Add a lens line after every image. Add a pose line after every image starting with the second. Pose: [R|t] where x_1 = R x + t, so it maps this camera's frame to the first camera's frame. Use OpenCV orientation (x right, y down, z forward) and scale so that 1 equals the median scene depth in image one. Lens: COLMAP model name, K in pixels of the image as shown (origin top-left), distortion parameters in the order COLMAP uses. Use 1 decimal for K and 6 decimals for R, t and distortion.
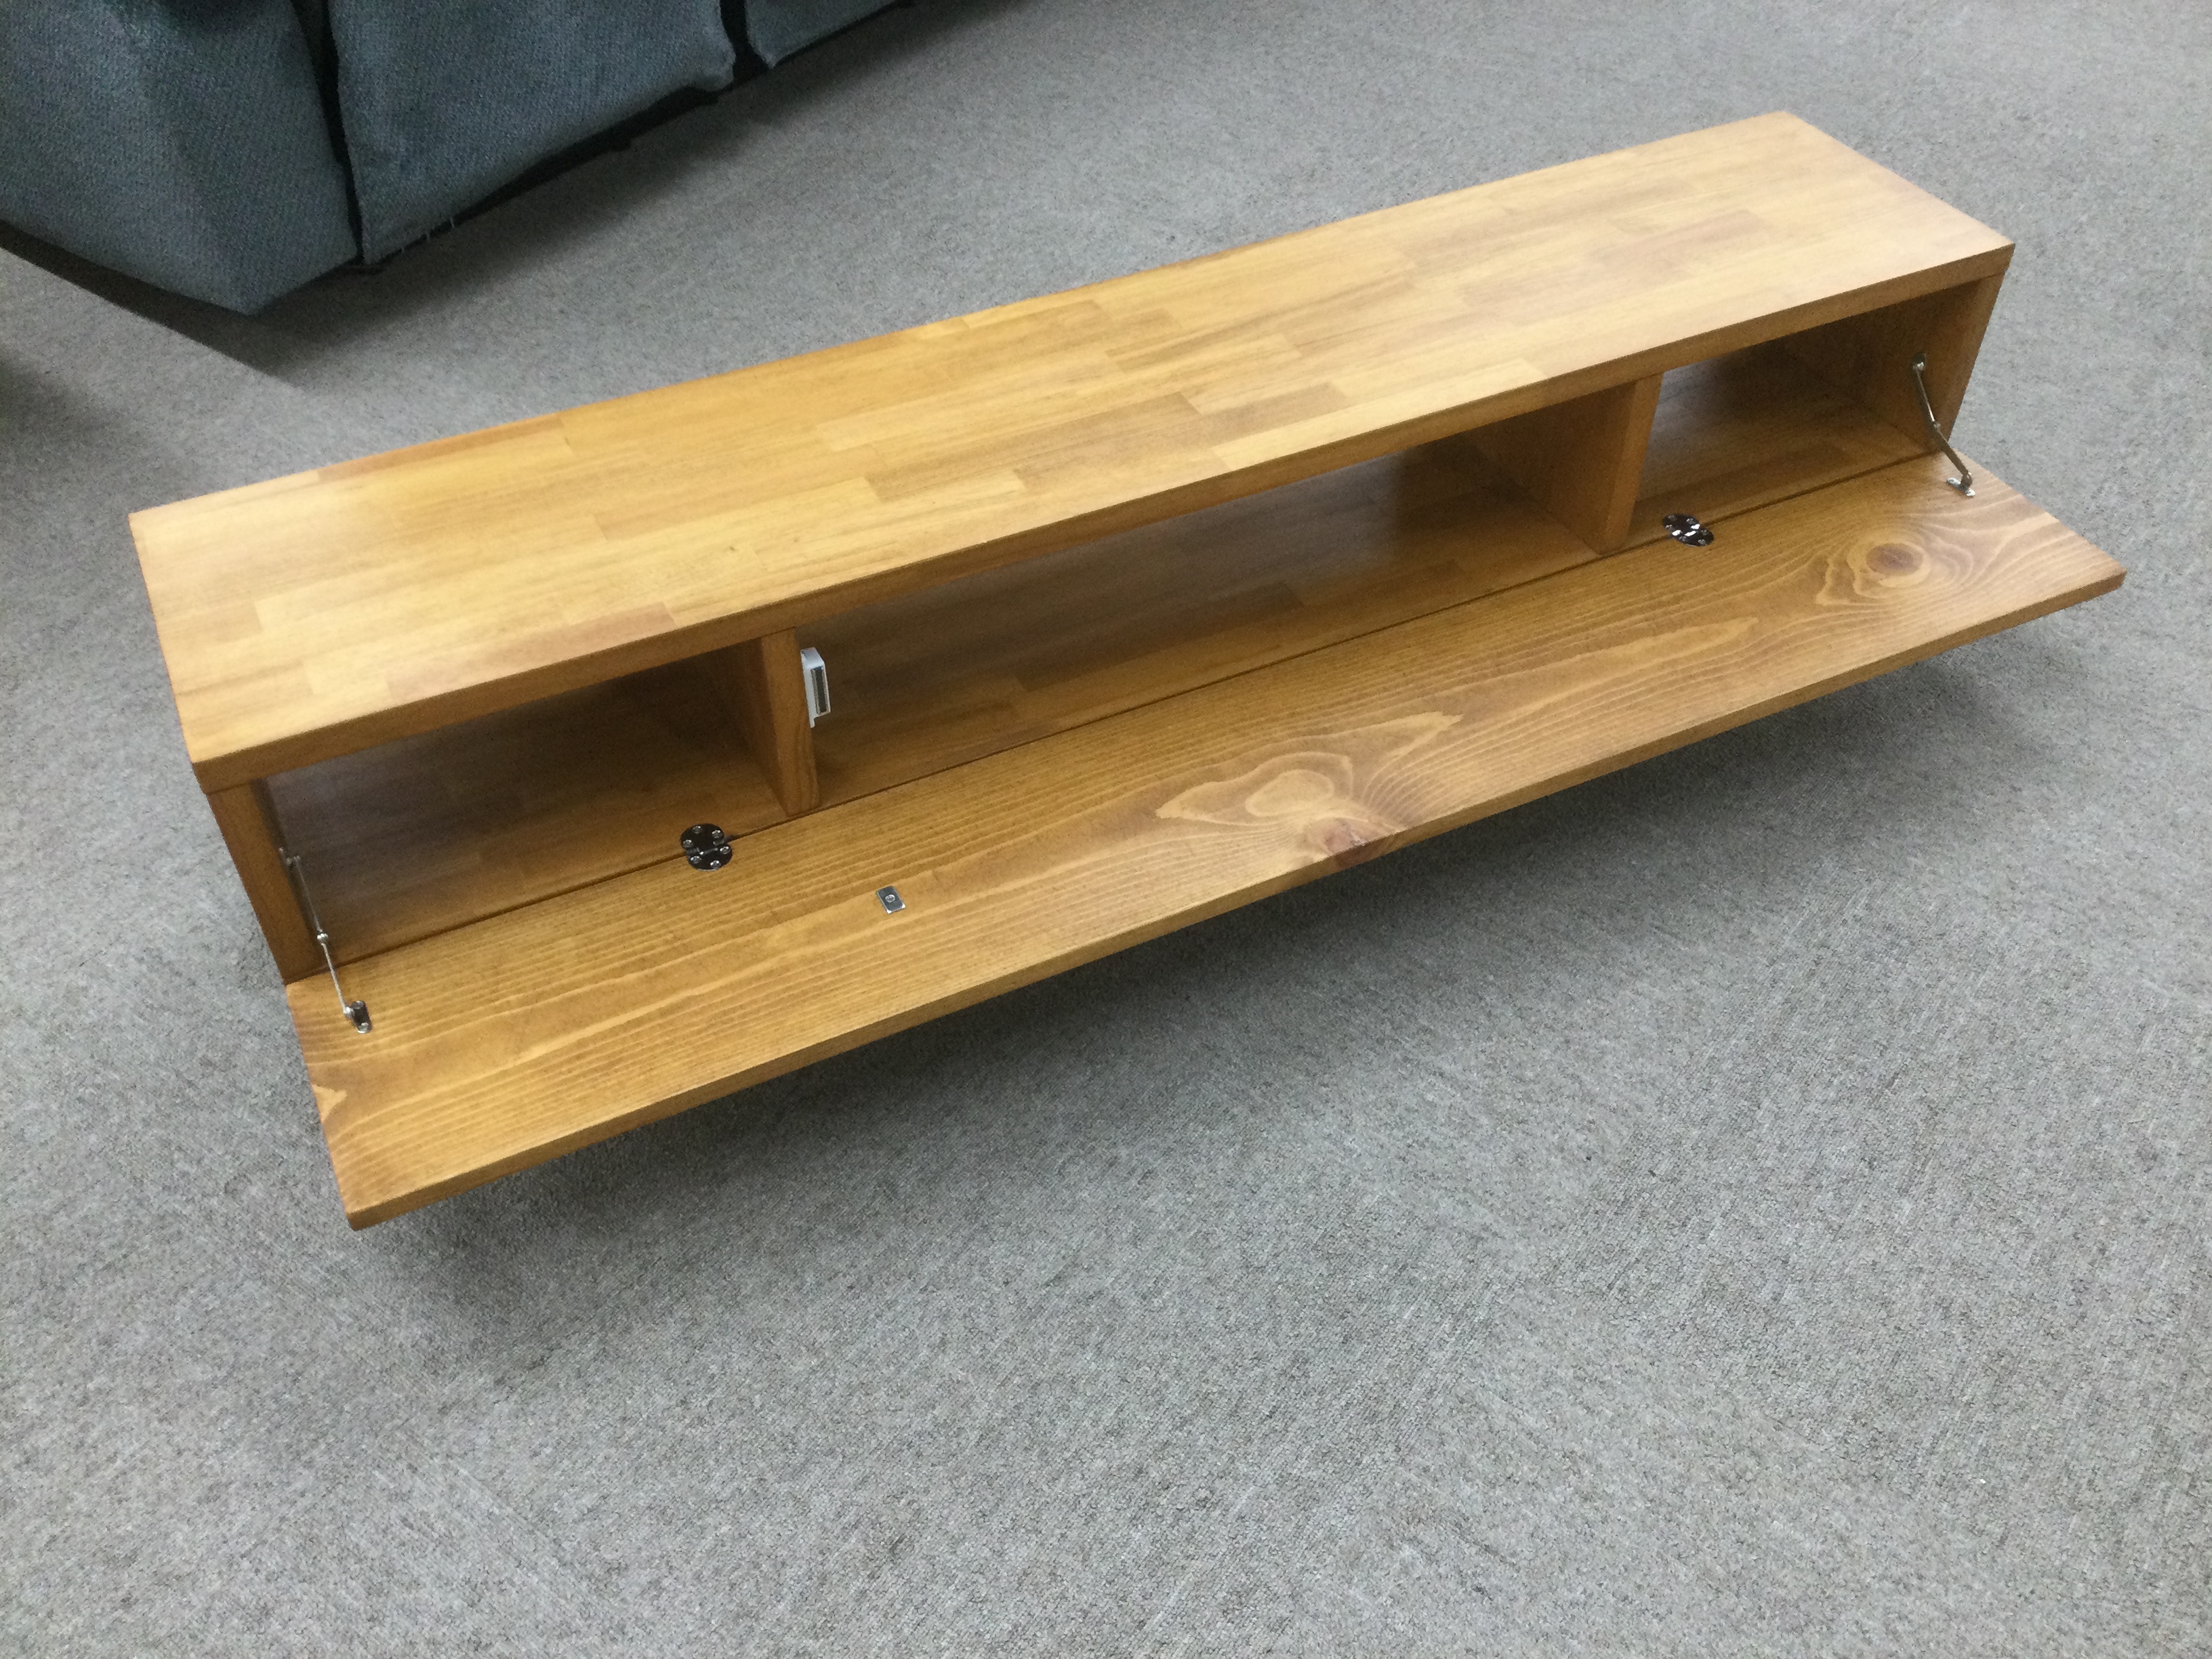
lens RADIAL K [[1990.0, 0, 1095.8], [0, 1990.0, 826.8], [0, 0, 1]] dist [0.123261, -0.235208]
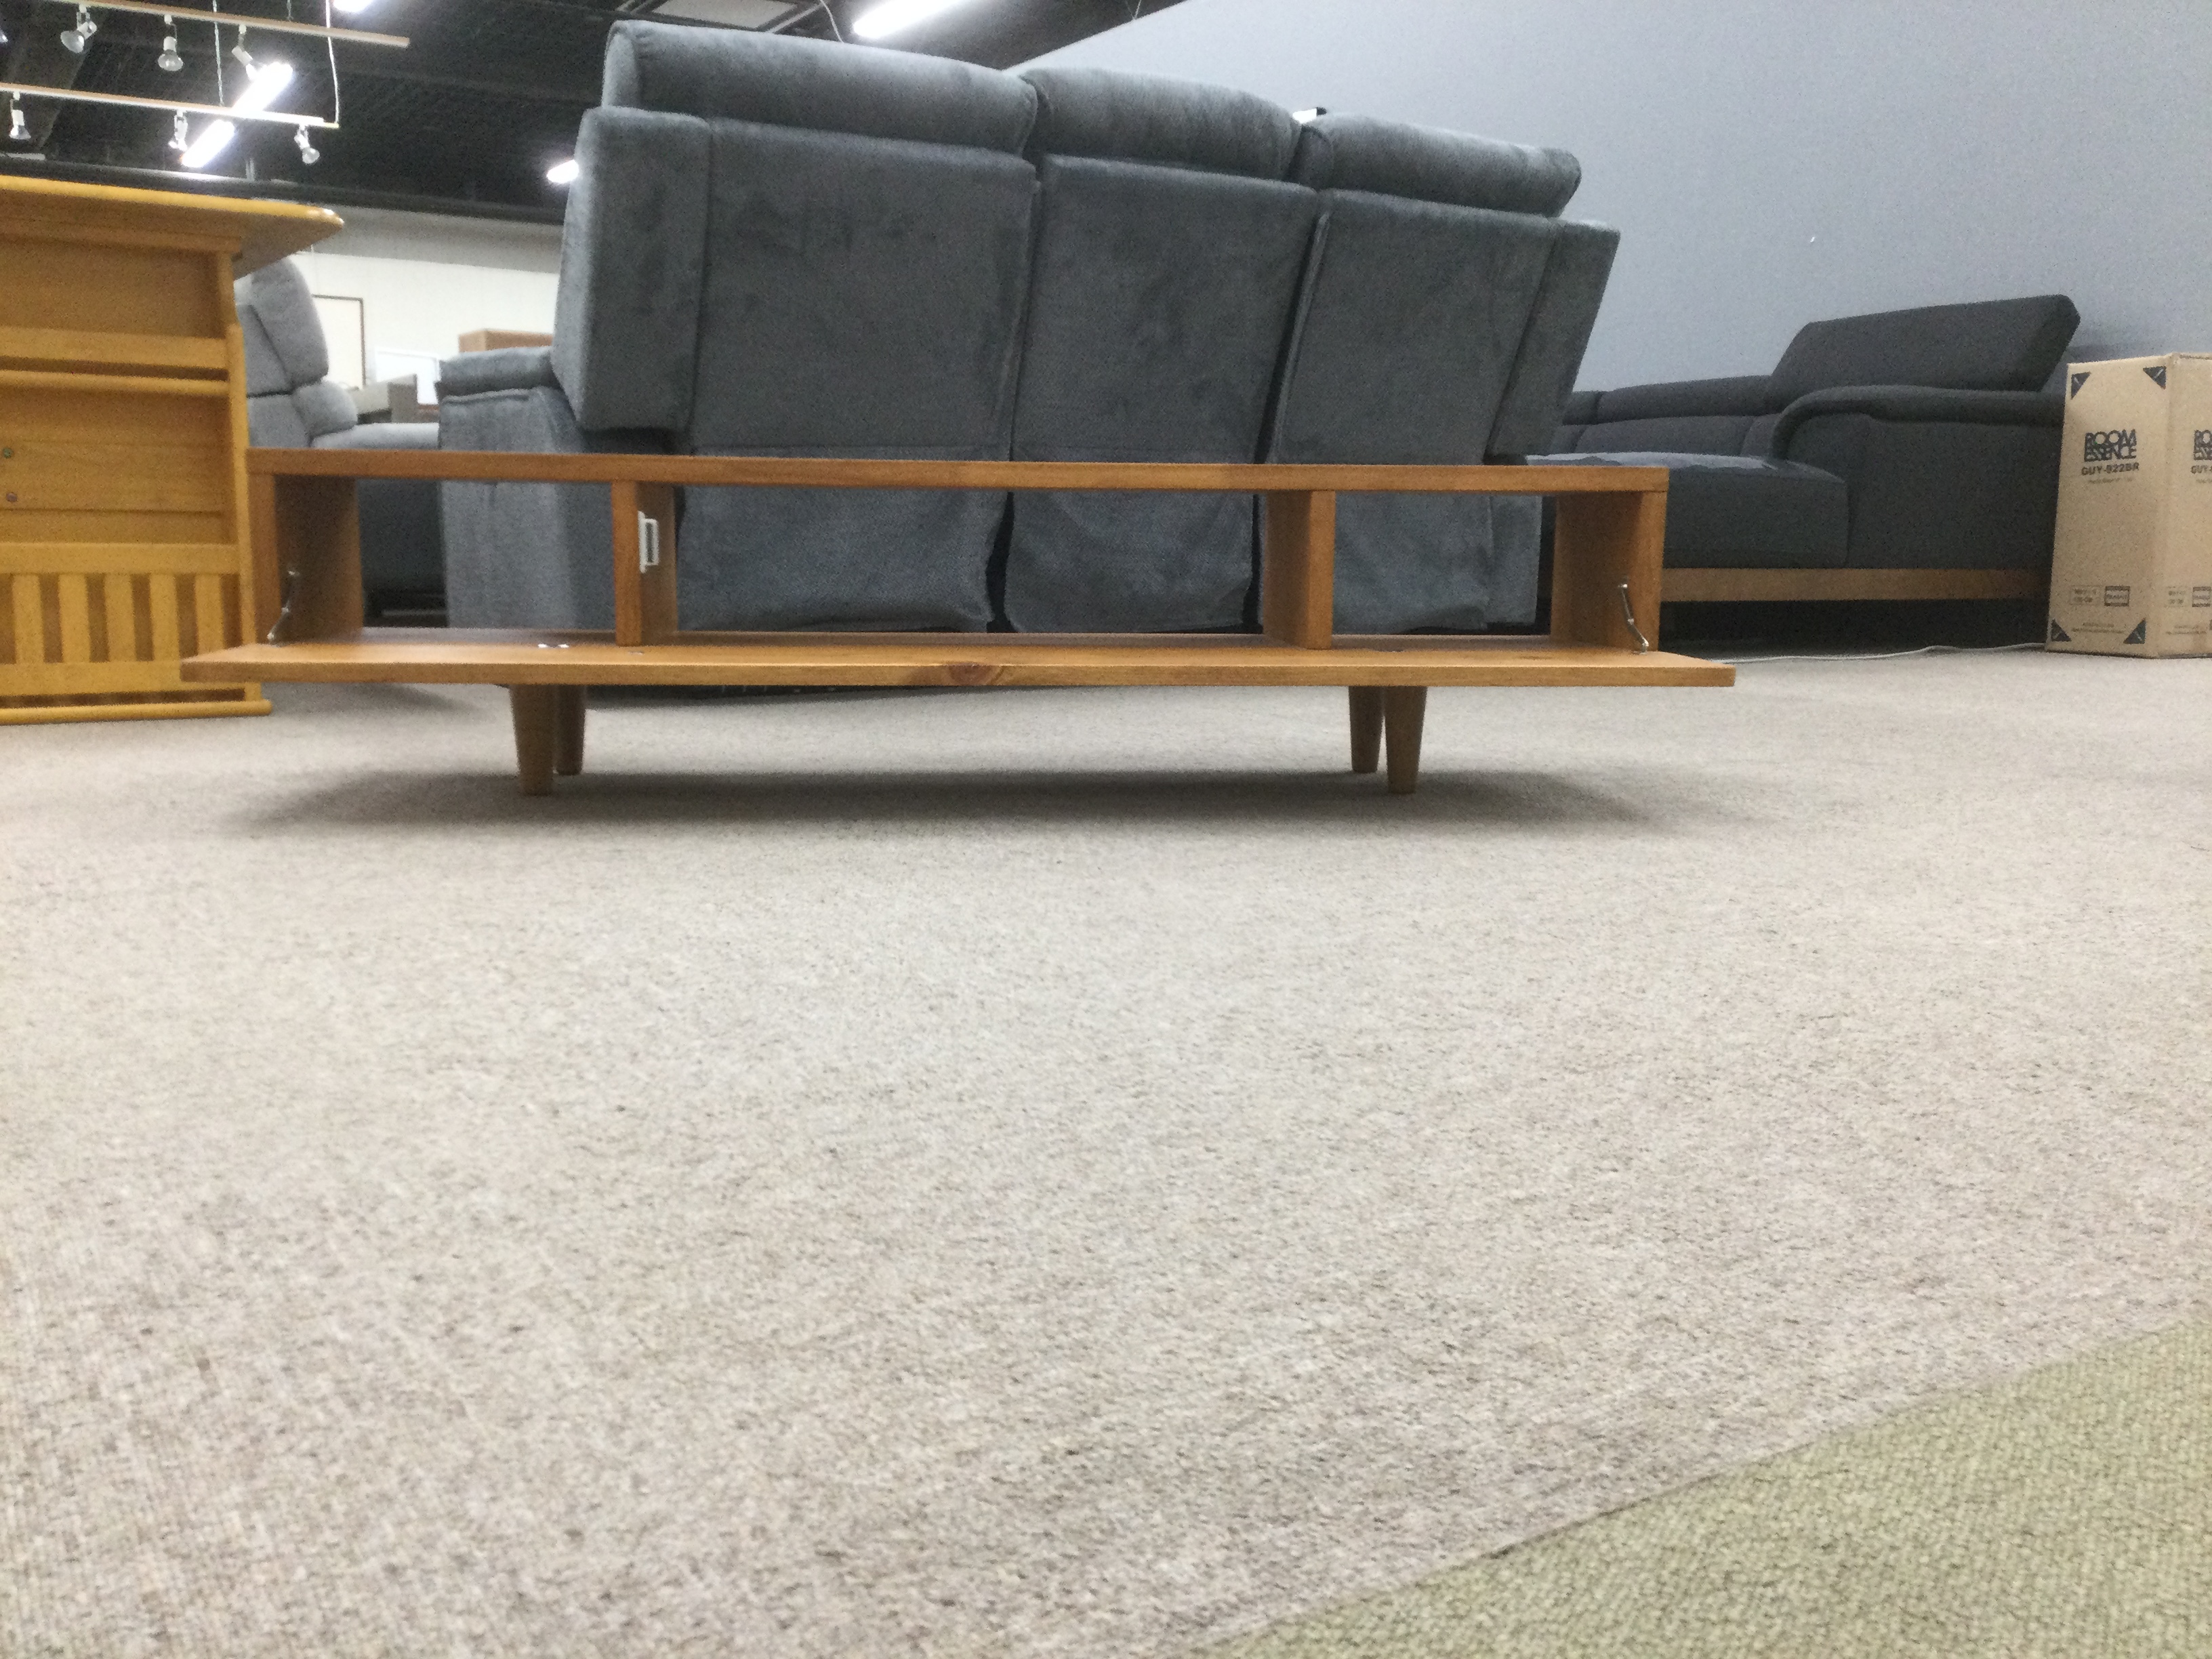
lens RADIAL K [[1969.2, 0, 1097.8], [0, 1969.2, 825.5], [0, 0, 1]] dist [0.134673, -0.245461]
pose [[0.929683, 0.068399, -0.361955, 0.645832], [-0.262896, 0.811482, -0.521903, 0.705353], [0.258022, 0.580361, 0.772403, 0.071804]]
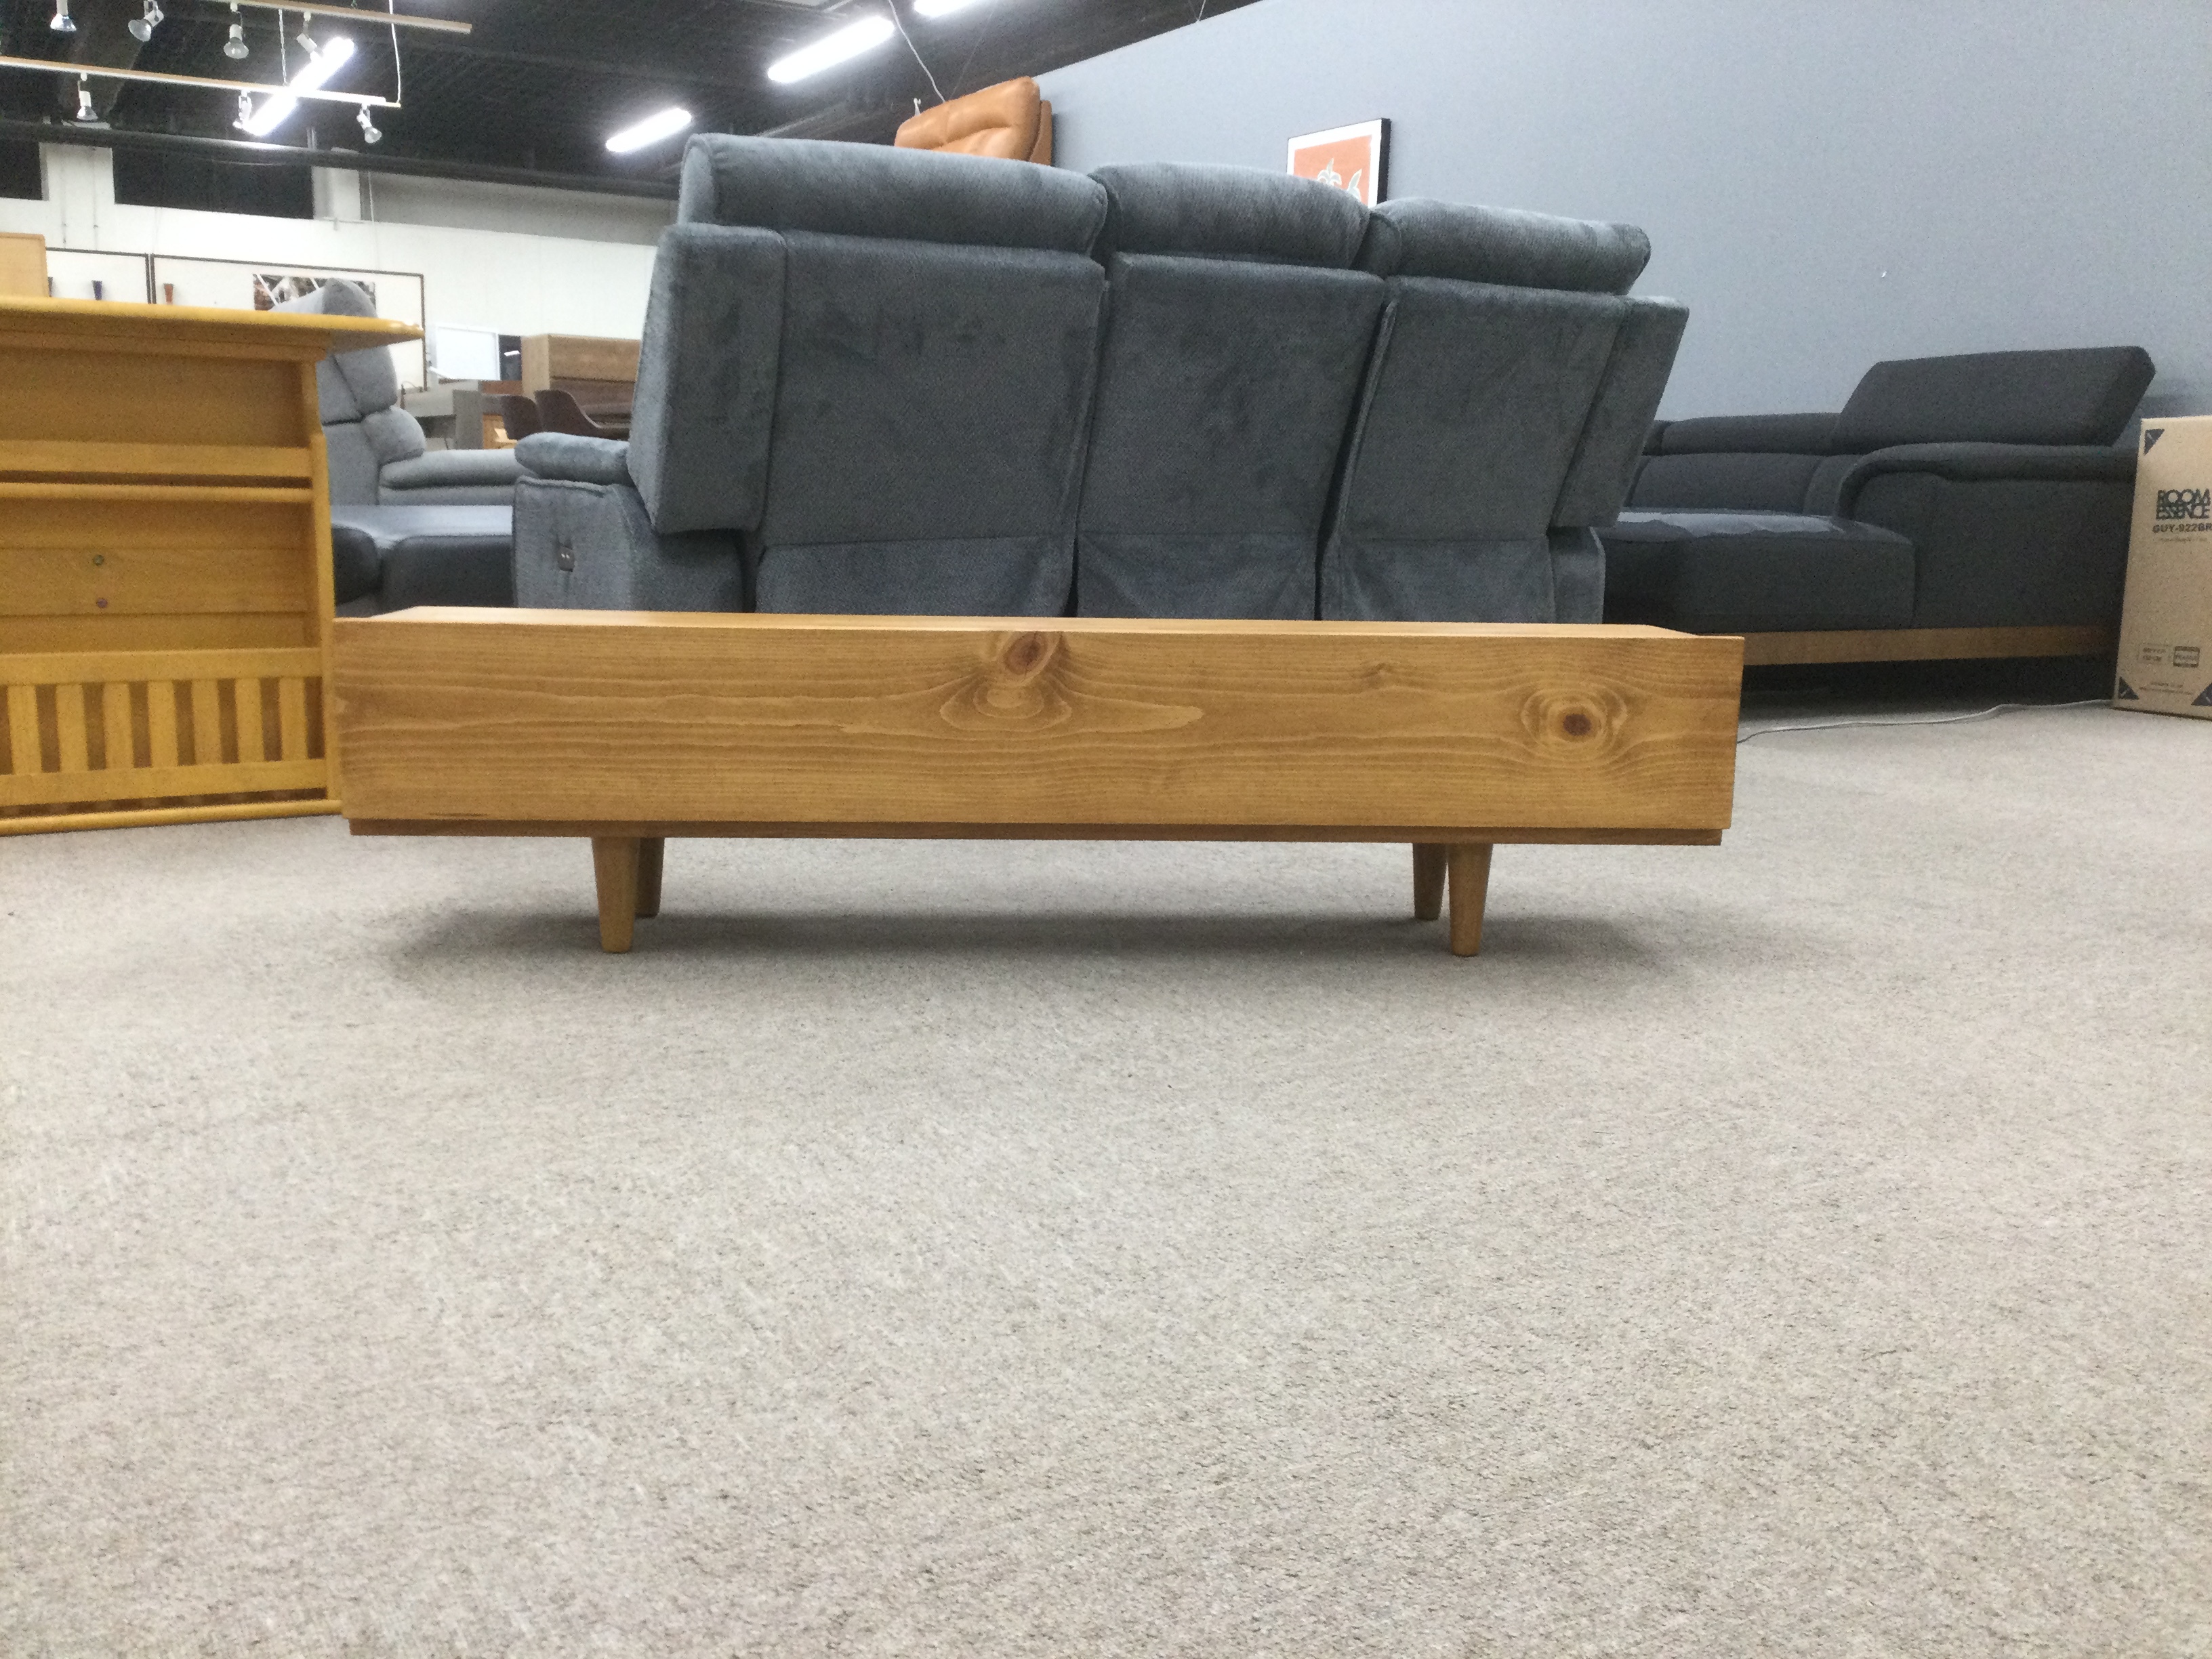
lens RADIAL K [[1975.6, 0, 1098.7], [0, 1975.6, 826.6], [0, 0, 1]] dist [0.122077, -0.214692]
pose [[0.919731, 0.087654, -0.382637, 0.631913], [-0.285037, 0.819332, -0.497442, 0.603889], [0.269904, 0.566579, 0.778550, -0.035102]]
